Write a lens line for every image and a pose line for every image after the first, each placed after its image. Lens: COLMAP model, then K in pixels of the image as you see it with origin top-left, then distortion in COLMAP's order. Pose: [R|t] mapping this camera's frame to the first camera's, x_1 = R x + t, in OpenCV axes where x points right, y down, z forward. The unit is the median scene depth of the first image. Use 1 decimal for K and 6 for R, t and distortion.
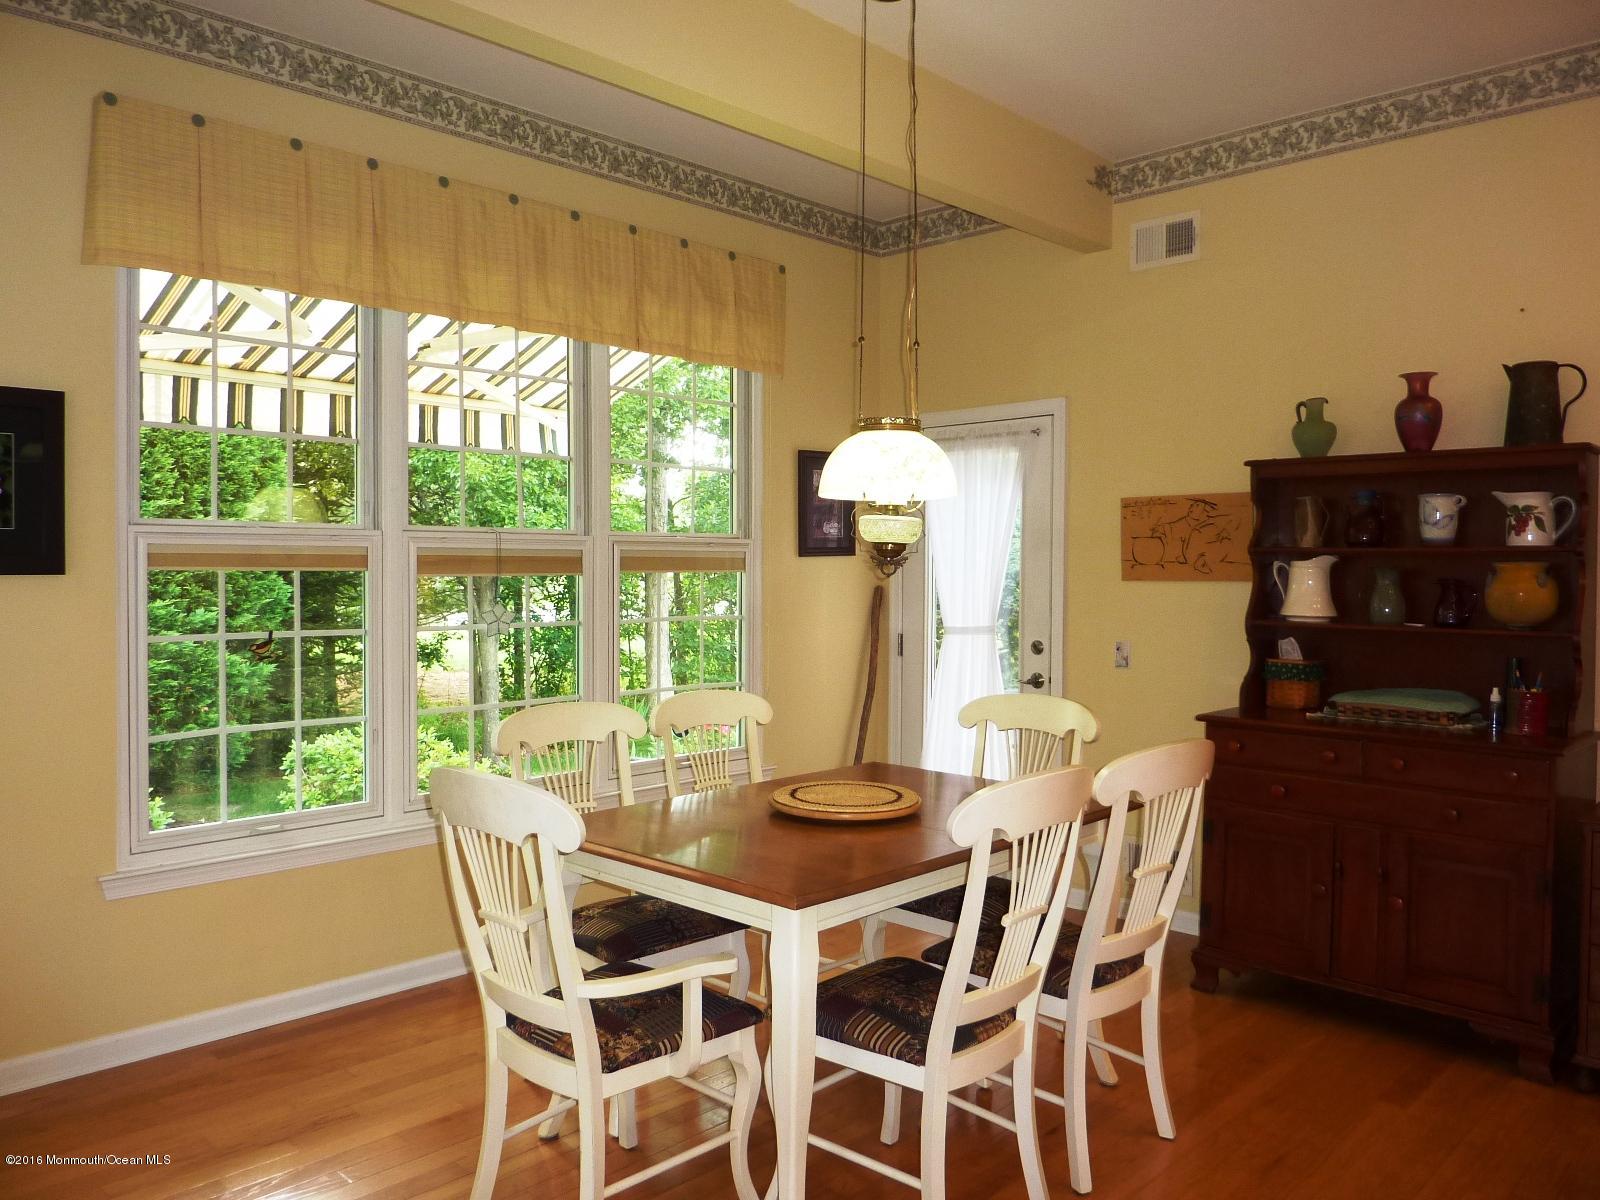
lens RADIAL K [[1182.4, 0, 792.9], [0, 1182.4, 589.6], [0, 0, 1]] dist [-0.018009, -0.015738]
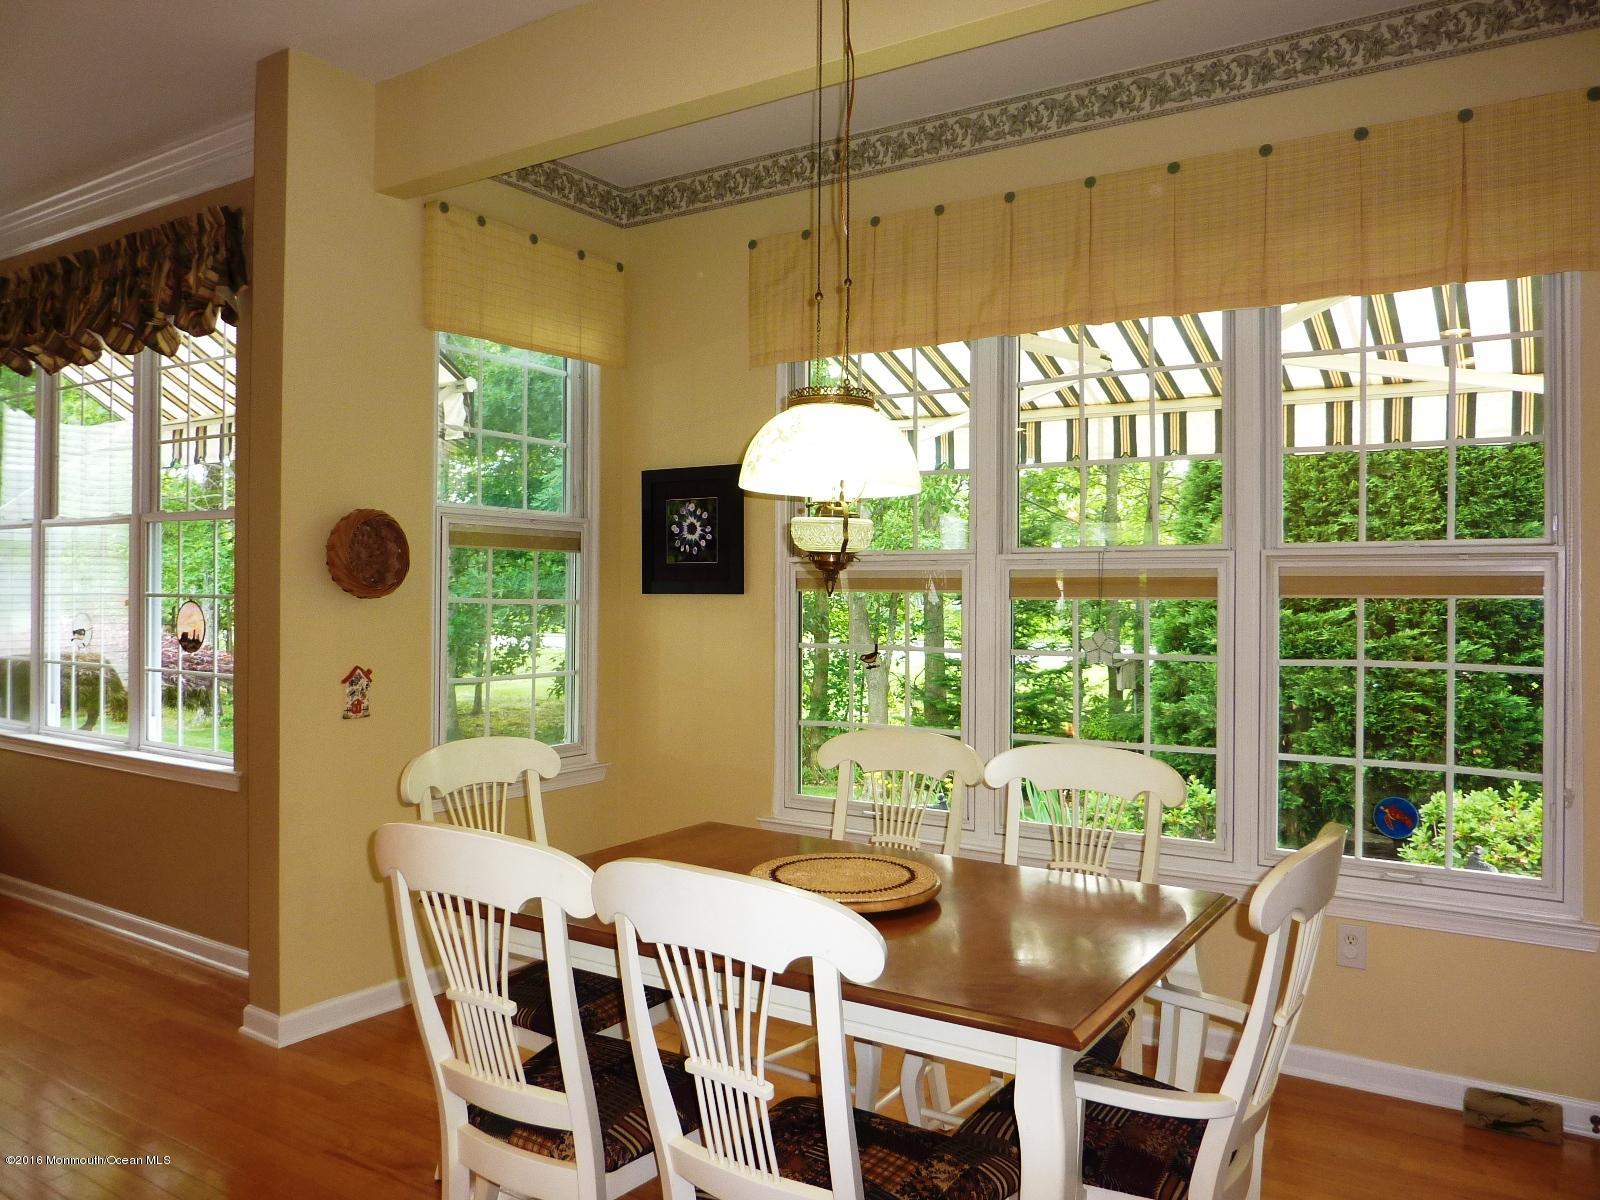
lens RADIAL K [[1182.4, 0, 796.3], [0, 1182.4, 583.8], [0, 0, 1]] dist [-0.018009, -0.015738]
pose [[0.202121, -0.007475, -0.979332, 0.307028], [-0.025872, 0.999581, -0.012969, -0.002754], [0.979019, 0.027958, 0.201843, 0.309267]]
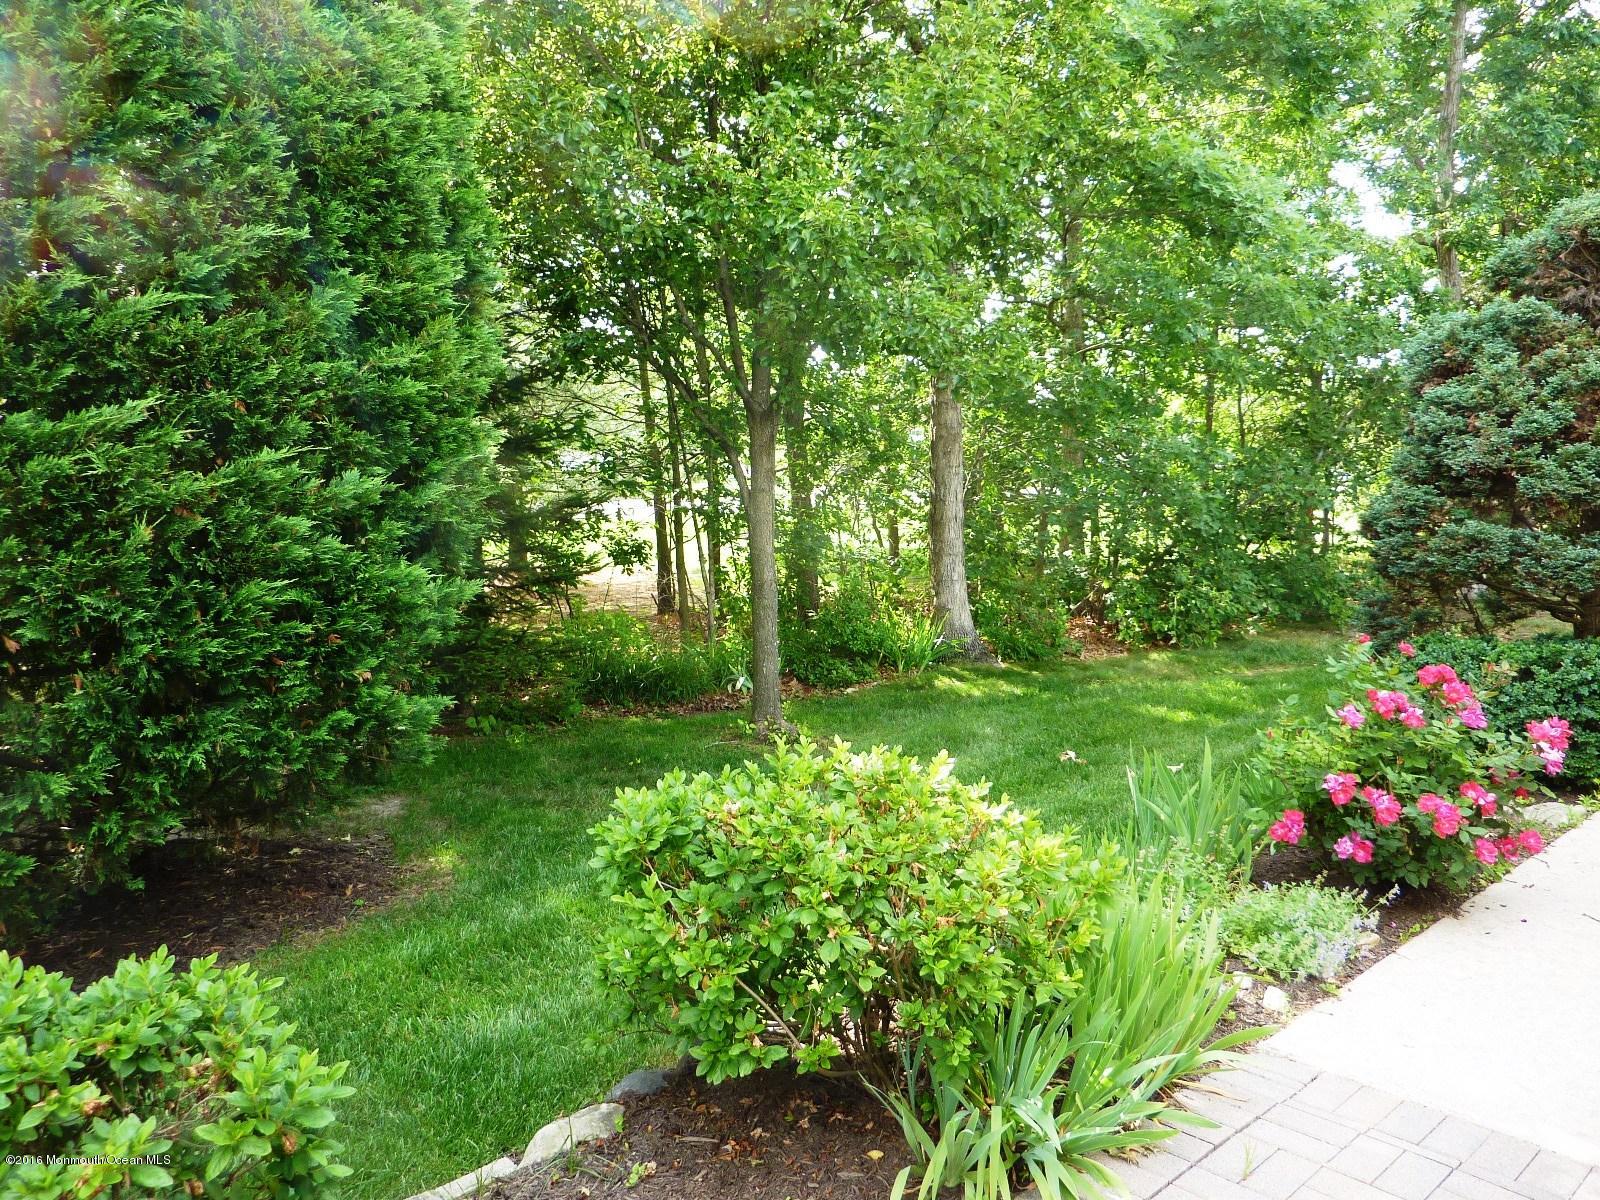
lens RADIAL K [[1182.4, 0, 799.9], [0, 1182.4, 598.9], [0, 0, 1]] dist [-0.018009, -0.015738]
pose [[0.998816, 0.009788, -0.047663, -0.310332], [-0.004962, 0.994940, 0.100346, 0.020223], [0.048404, -0.099991, 0.993810, 0.549383]]
